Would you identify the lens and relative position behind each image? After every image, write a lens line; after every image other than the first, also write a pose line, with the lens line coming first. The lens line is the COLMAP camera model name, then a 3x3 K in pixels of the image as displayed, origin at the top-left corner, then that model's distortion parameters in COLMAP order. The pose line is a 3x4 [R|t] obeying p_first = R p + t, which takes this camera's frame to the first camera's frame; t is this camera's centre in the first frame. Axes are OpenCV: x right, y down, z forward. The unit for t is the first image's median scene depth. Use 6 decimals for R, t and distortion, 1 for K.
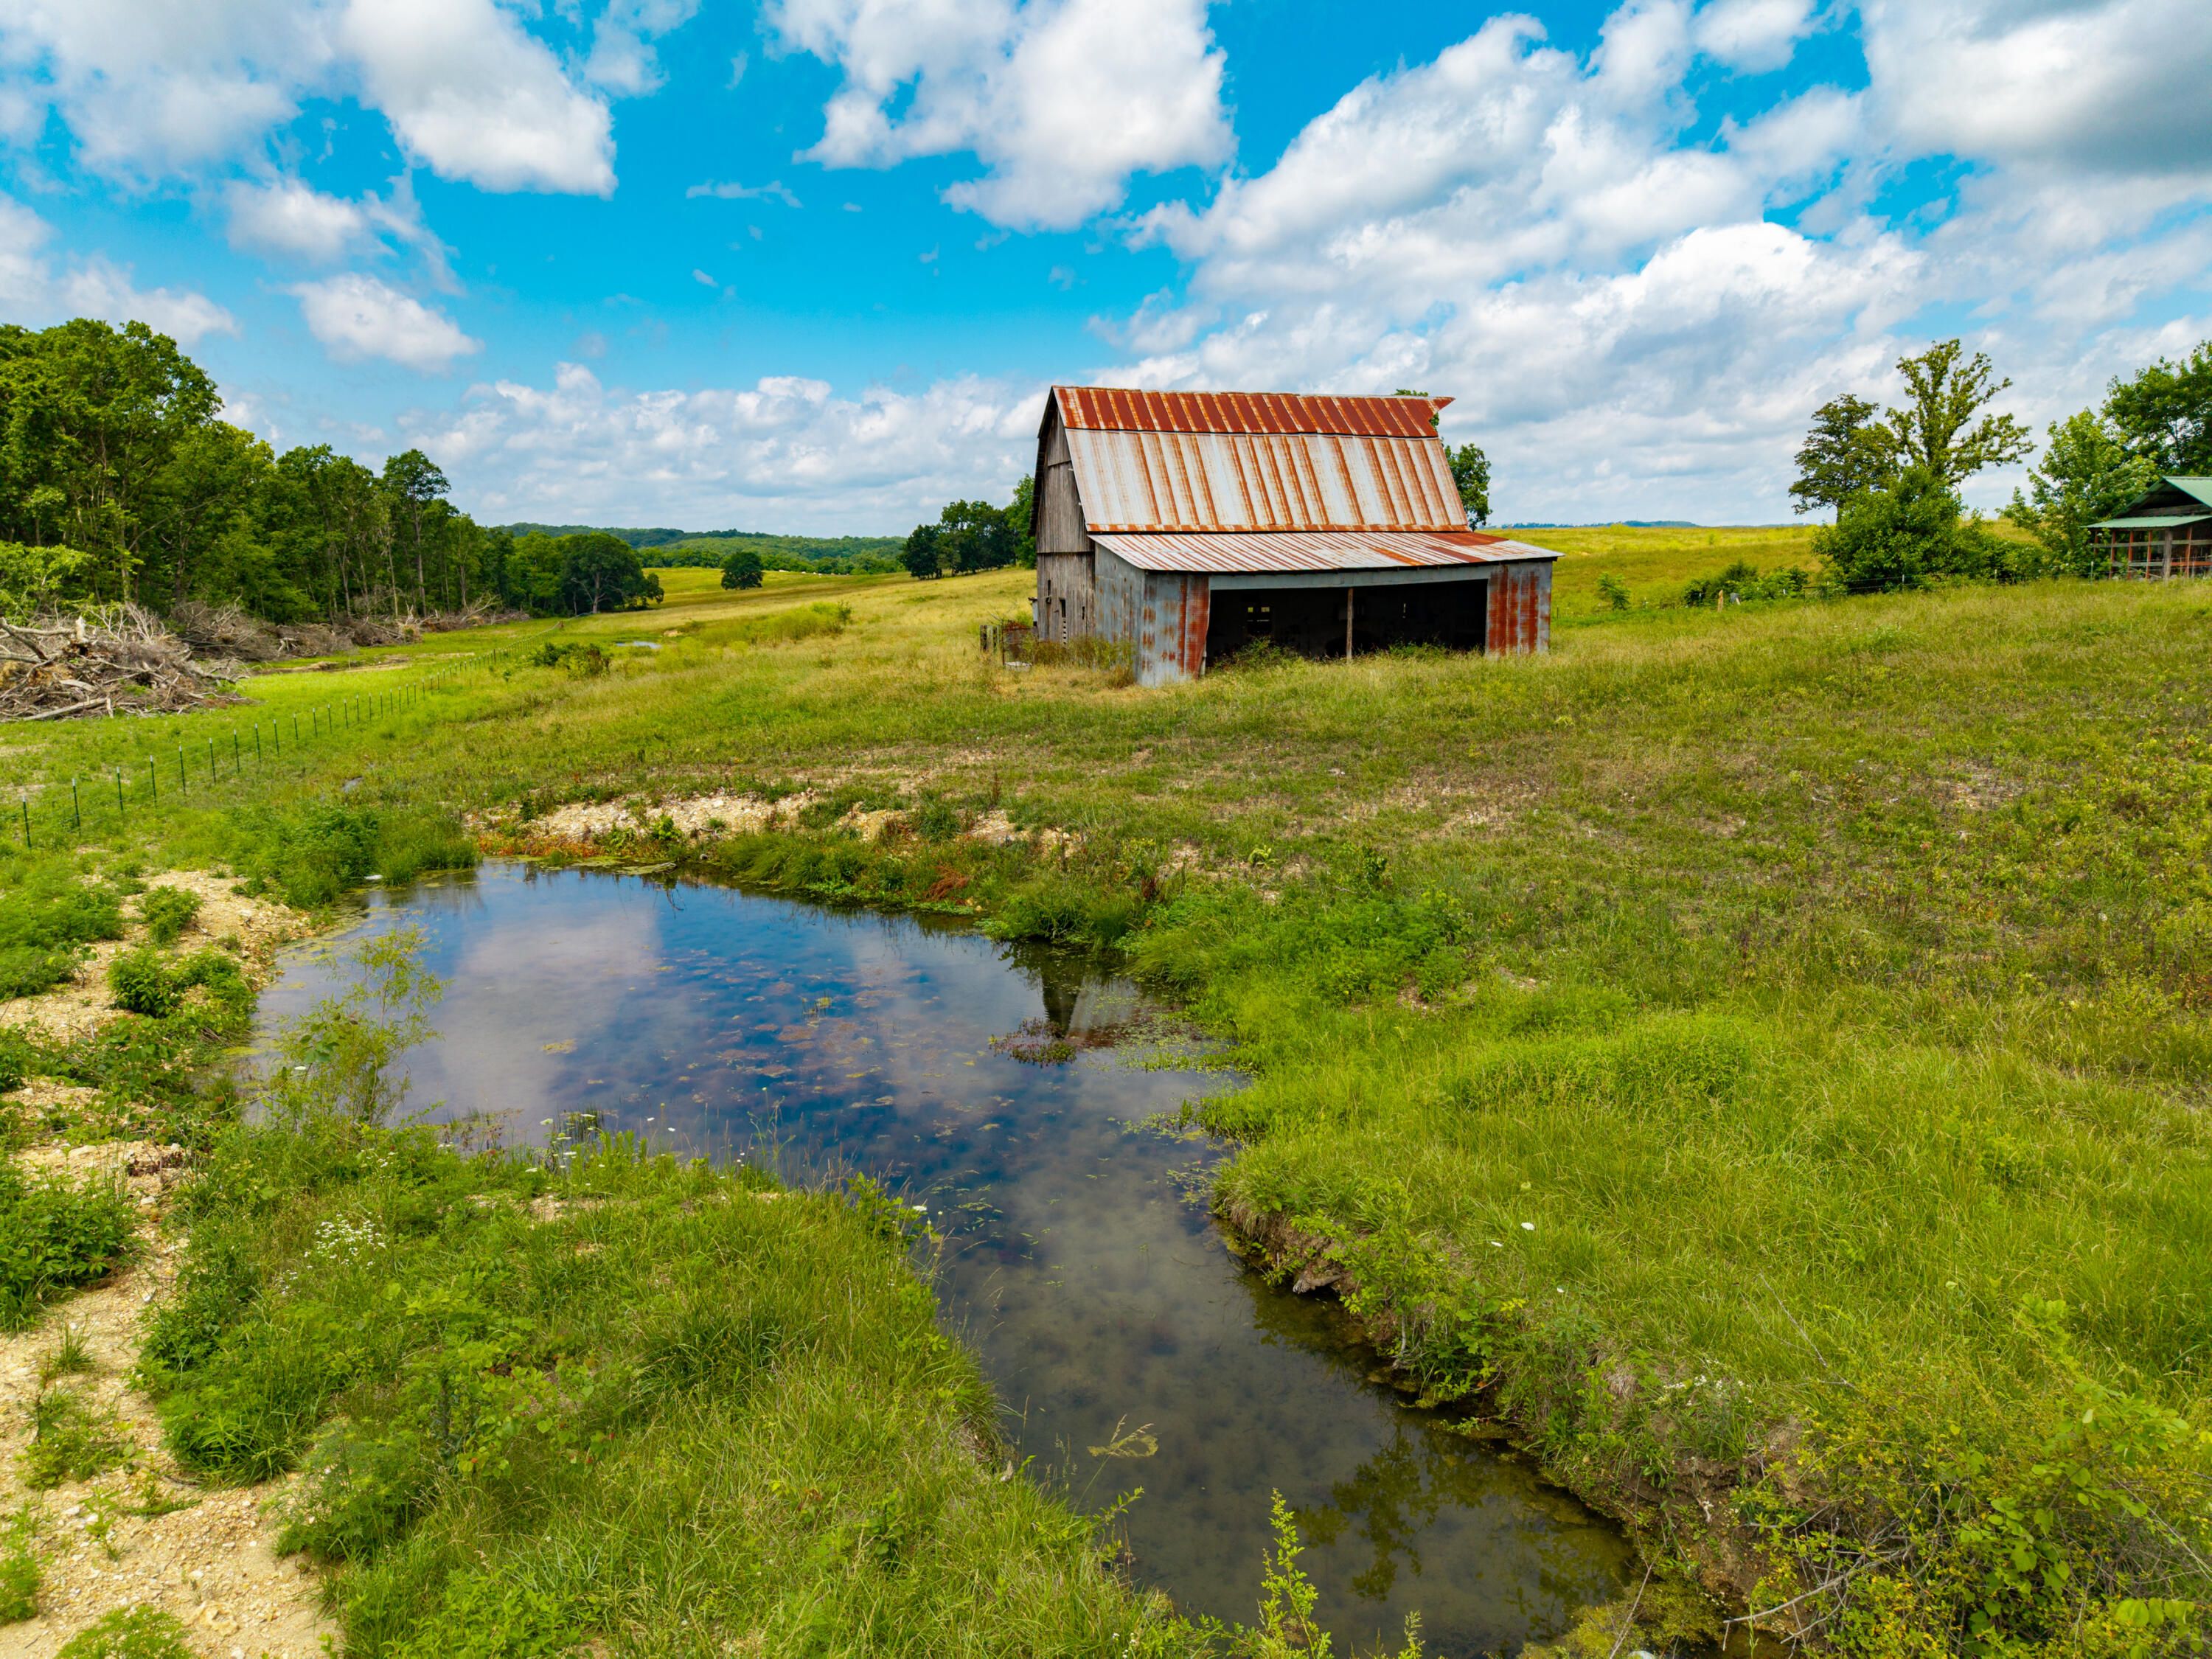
lens RADIAL K [[1486.3, 0, 1093.1], [0, 1486.3, 849.3], [0, 0, 1]] dist [0.013661, -0.009455]
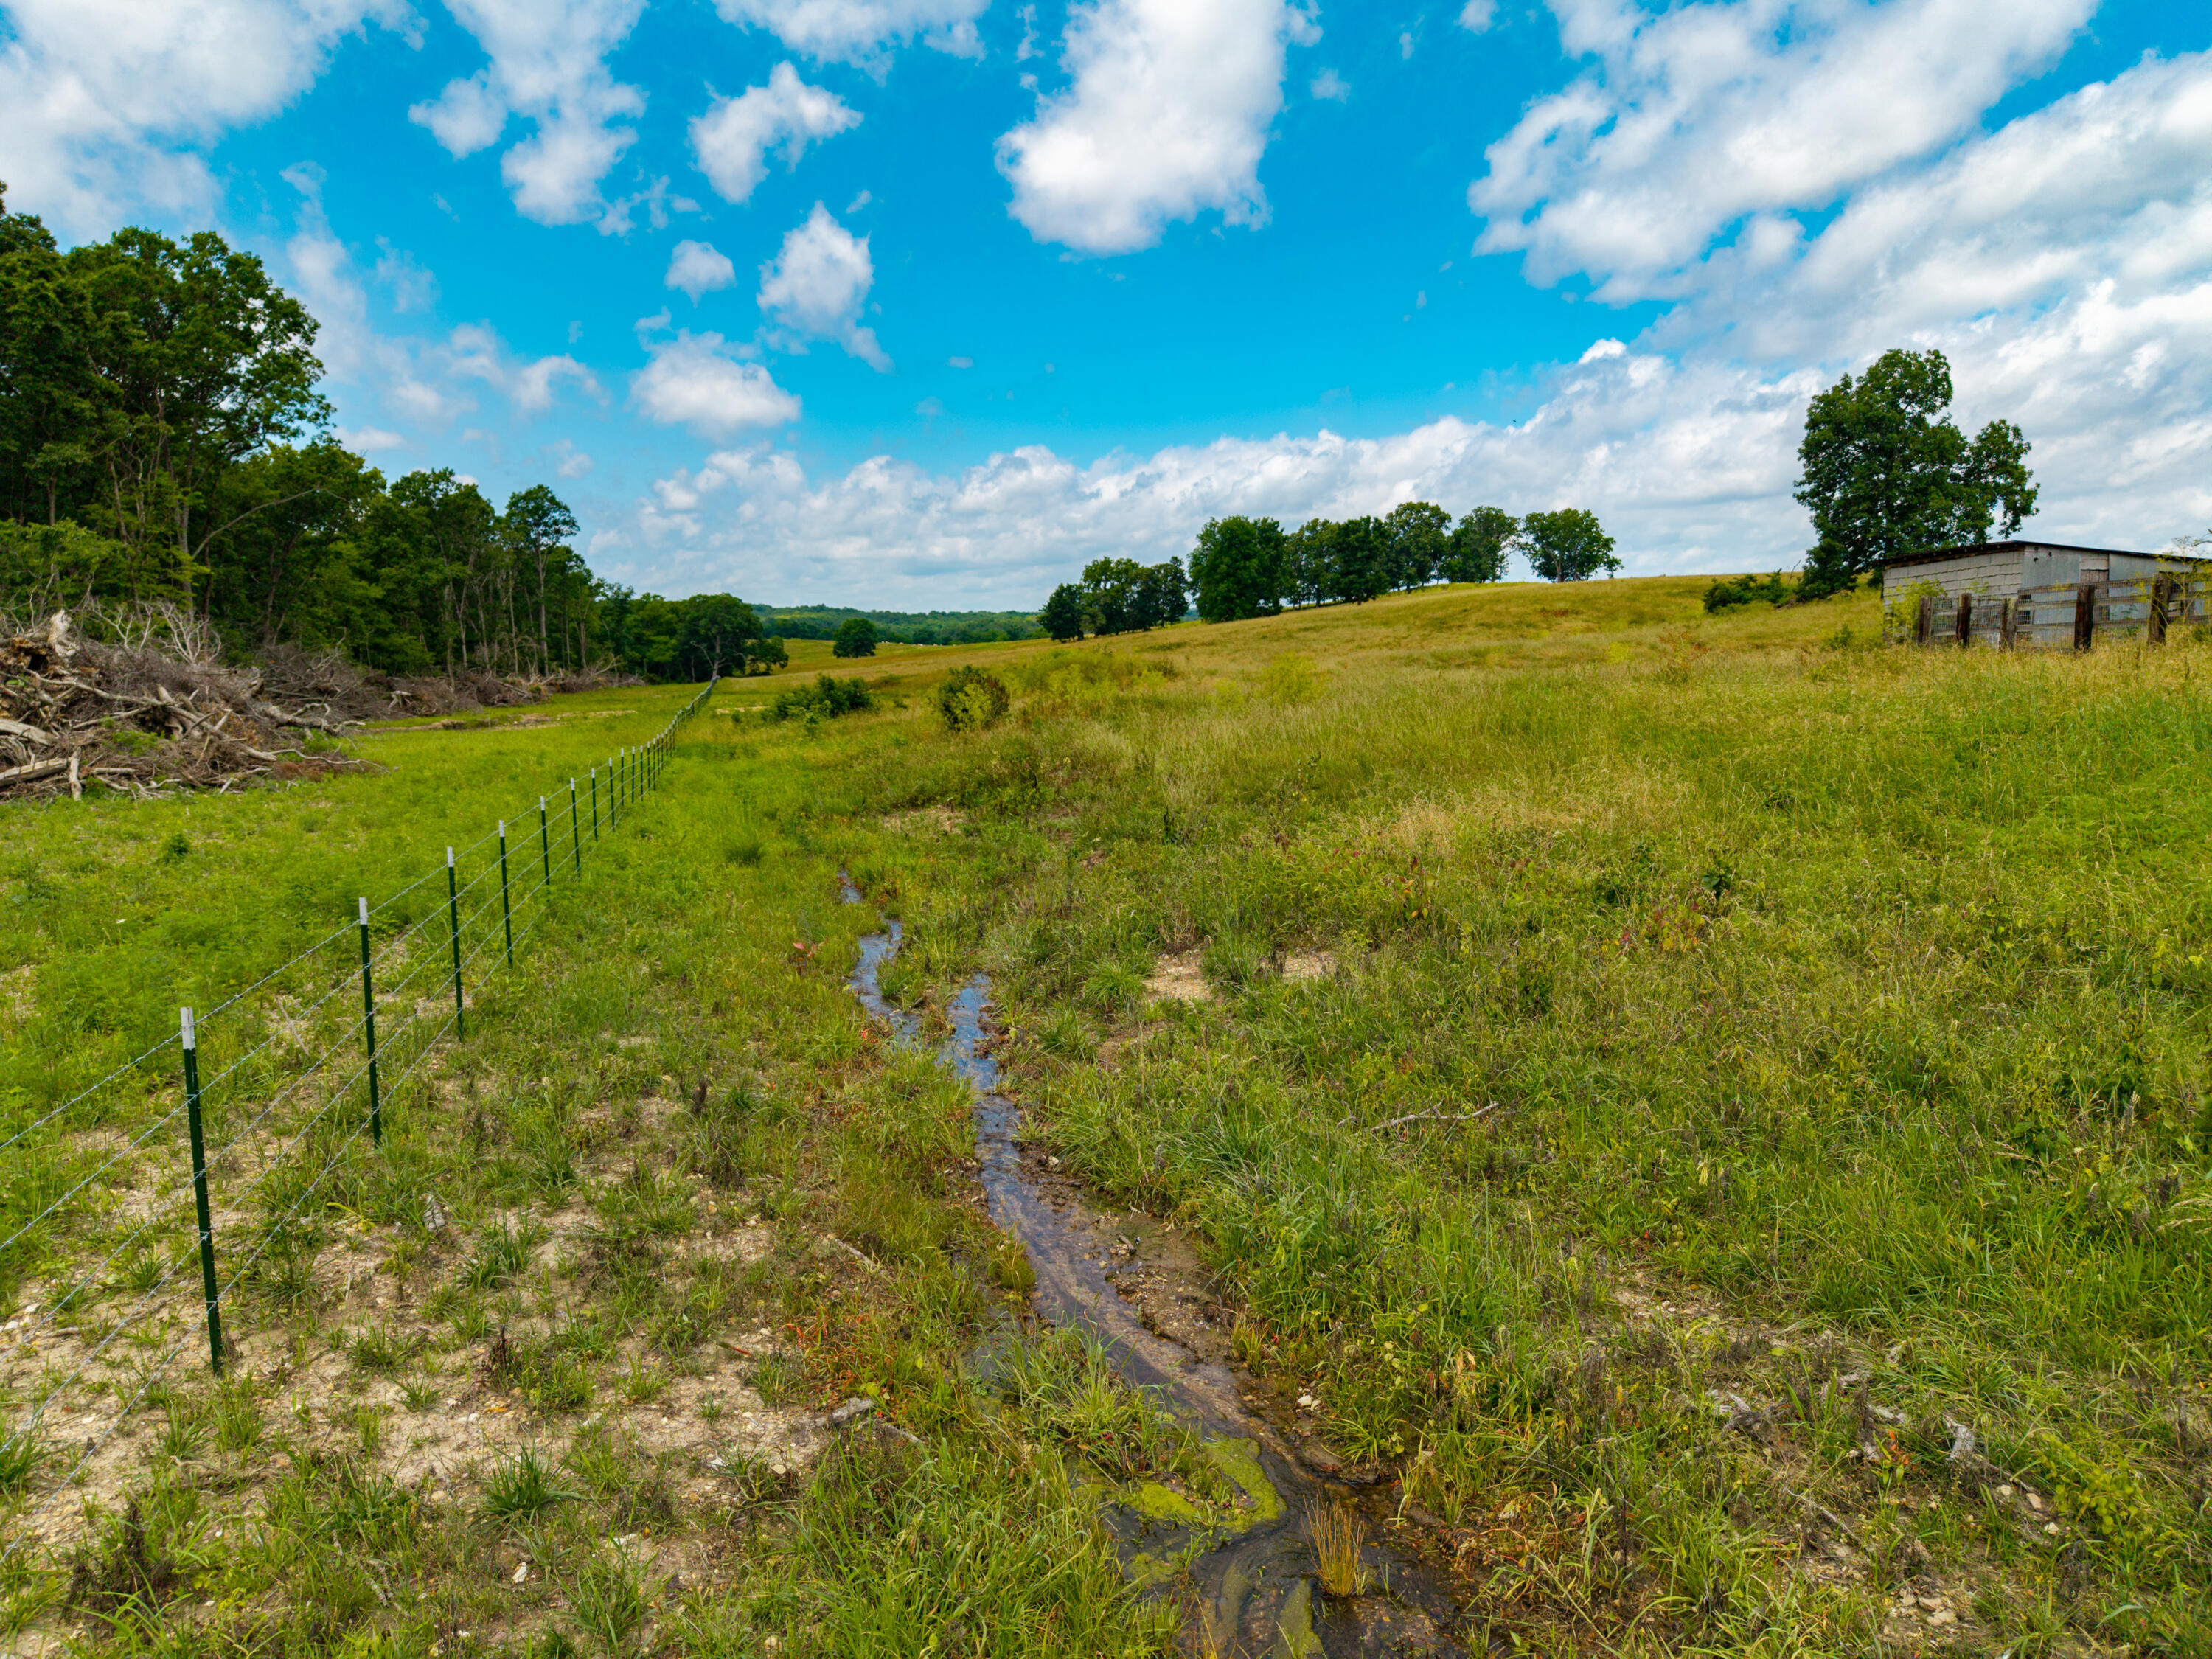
lens RADIAL K [[1486.3, 0, 1107.8], [0, 1486.3, 839.6], [0, 0, 1]] dist [0.013661, -0.009455]
pose [[0.999278, 0.001910, -0.037946, -0.102787], [-0.004029, 0.998430, -0.055866, -0.016414], [0.037780, 0.055978, 0.997717, 0.176556]]
